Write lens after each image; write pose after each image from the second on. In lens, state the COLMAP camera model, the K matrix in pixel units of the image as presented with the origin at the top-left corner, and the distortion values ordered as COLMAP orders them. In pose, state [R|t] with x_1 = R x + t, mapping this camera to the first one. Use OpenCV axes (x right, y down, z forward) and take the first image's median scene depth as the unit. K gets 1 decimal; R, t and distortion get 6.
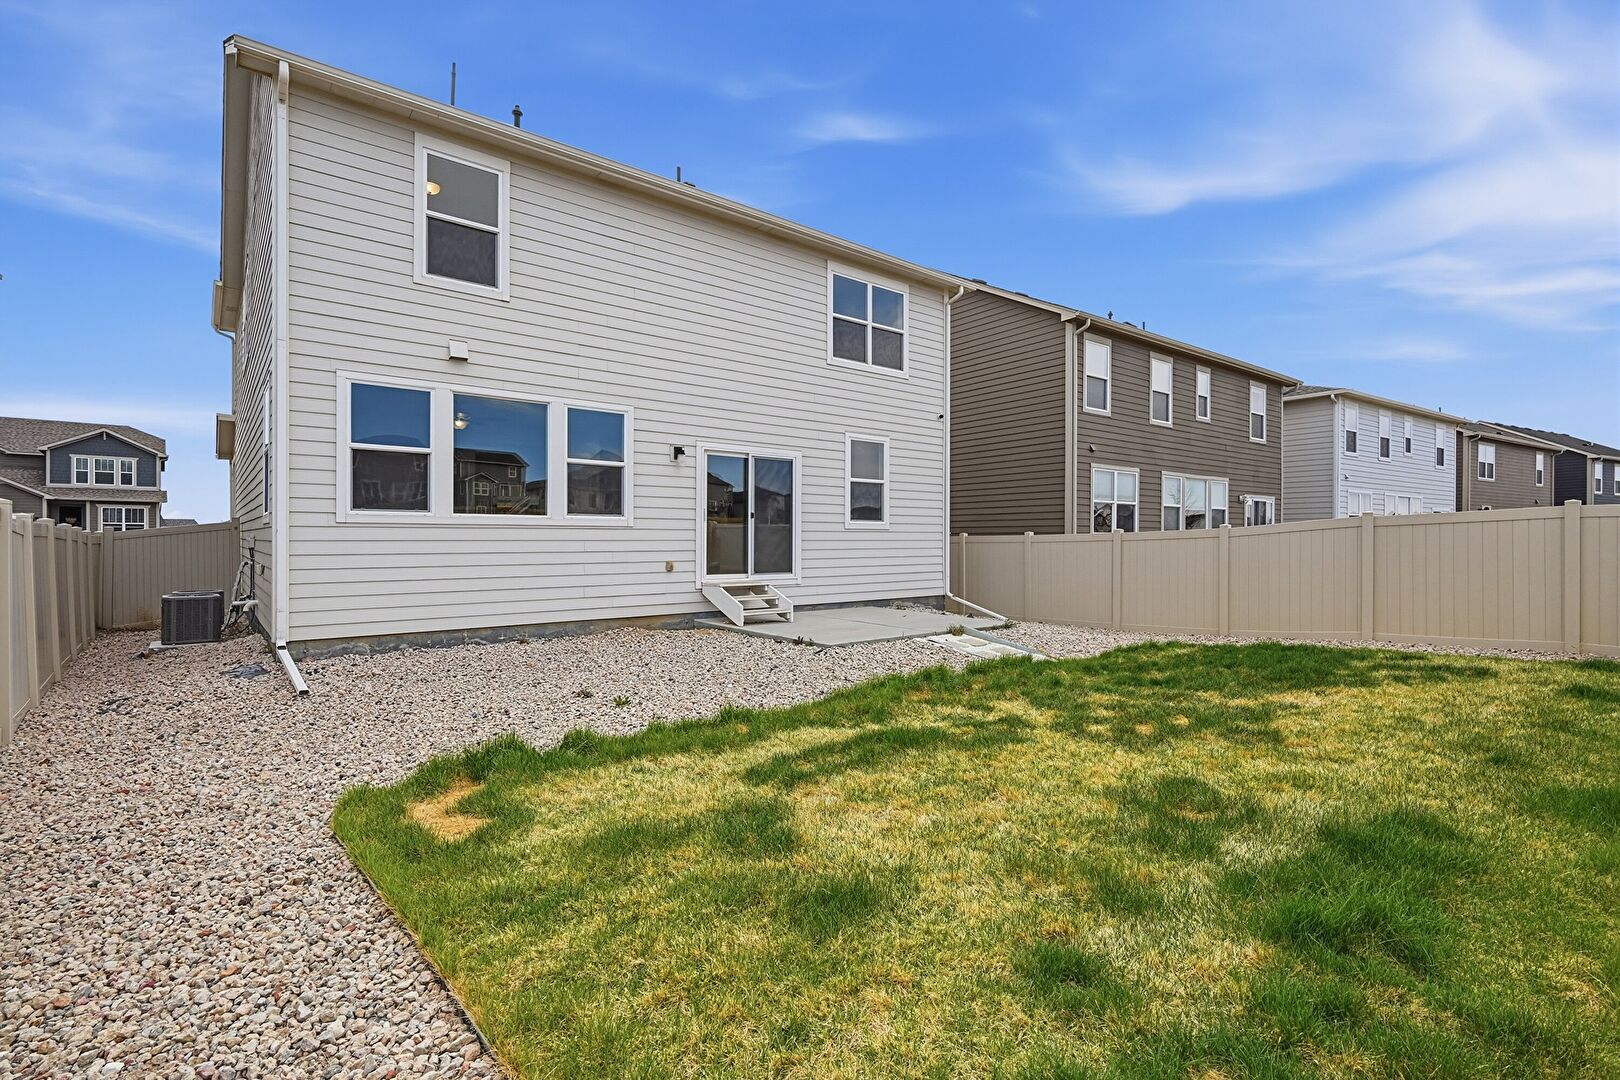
lens RADIAL K [[727.8, 0, 752.1], [0, 727.8, 551.6], [0, 0, 1]] dist [0.001183, -0.000019]
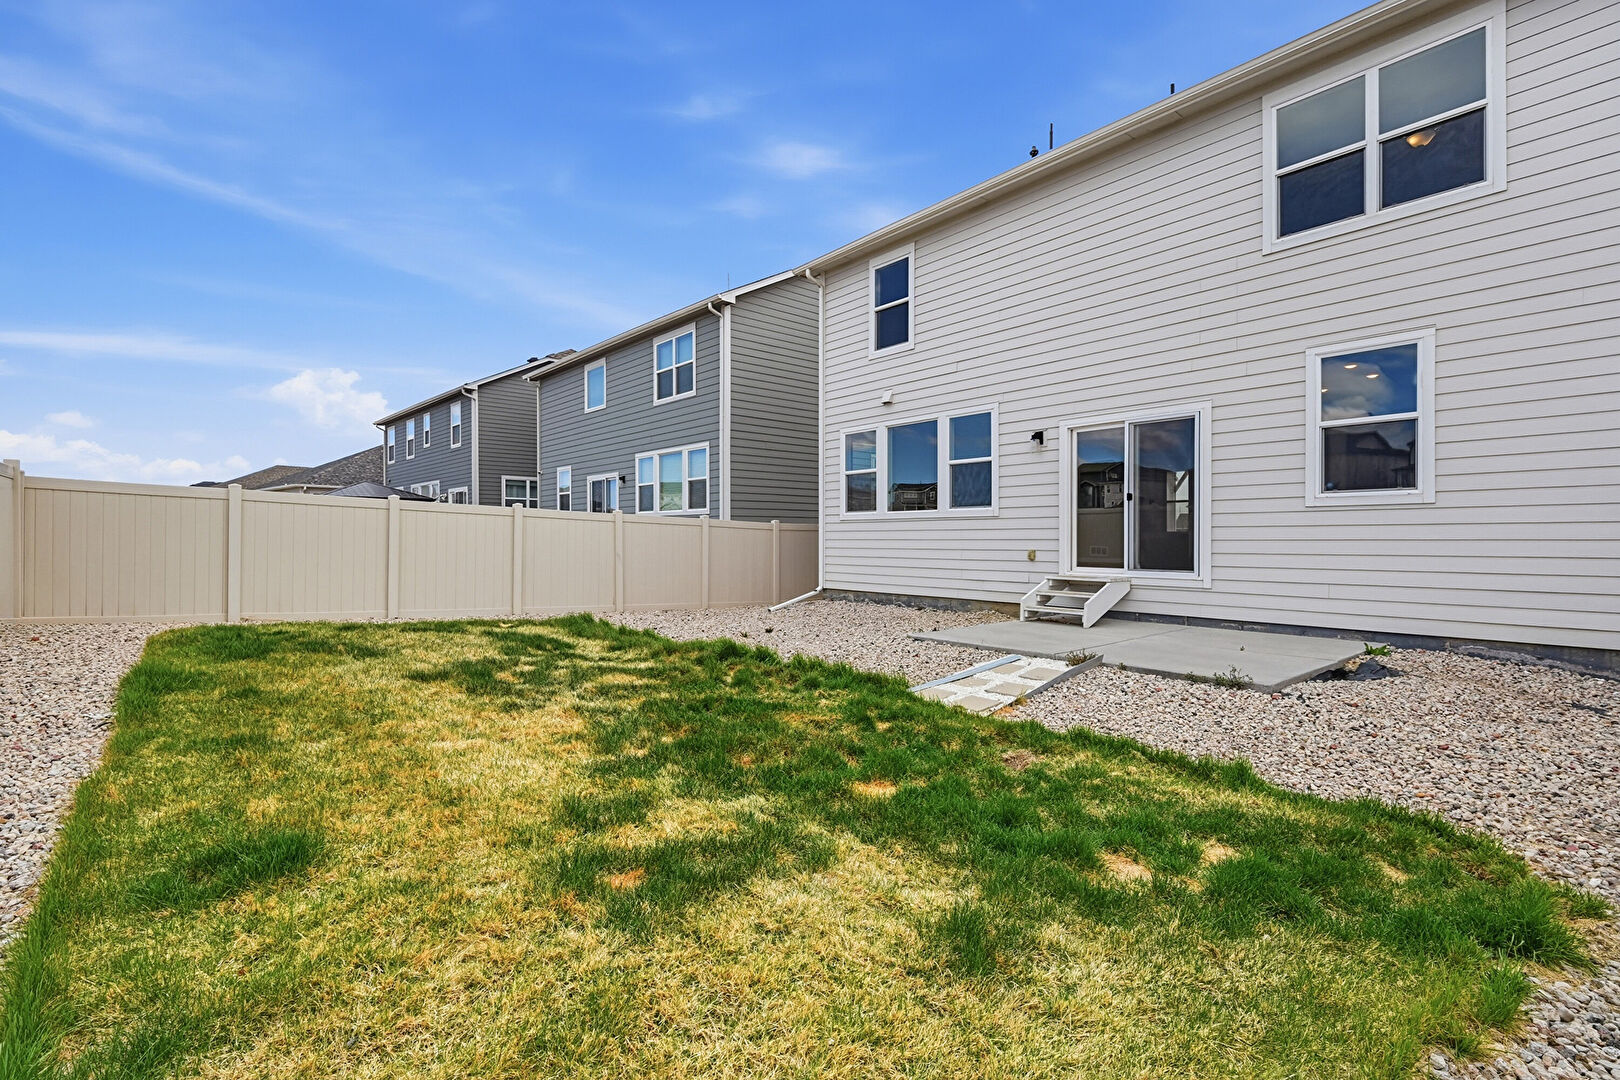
lens RADIAL K [[749.3, 0, 812.5], [0, 749.3, 536.1], [0, 0, 1]] dist [0.002270, 0.000313]
pose [[0.051691, 0.005294, -0.998649, 0.870475], [-0.002912, 0.999982, 0.005150, -0.009966], [0.998659, 0.002642, 0.051706, 0.646108]]
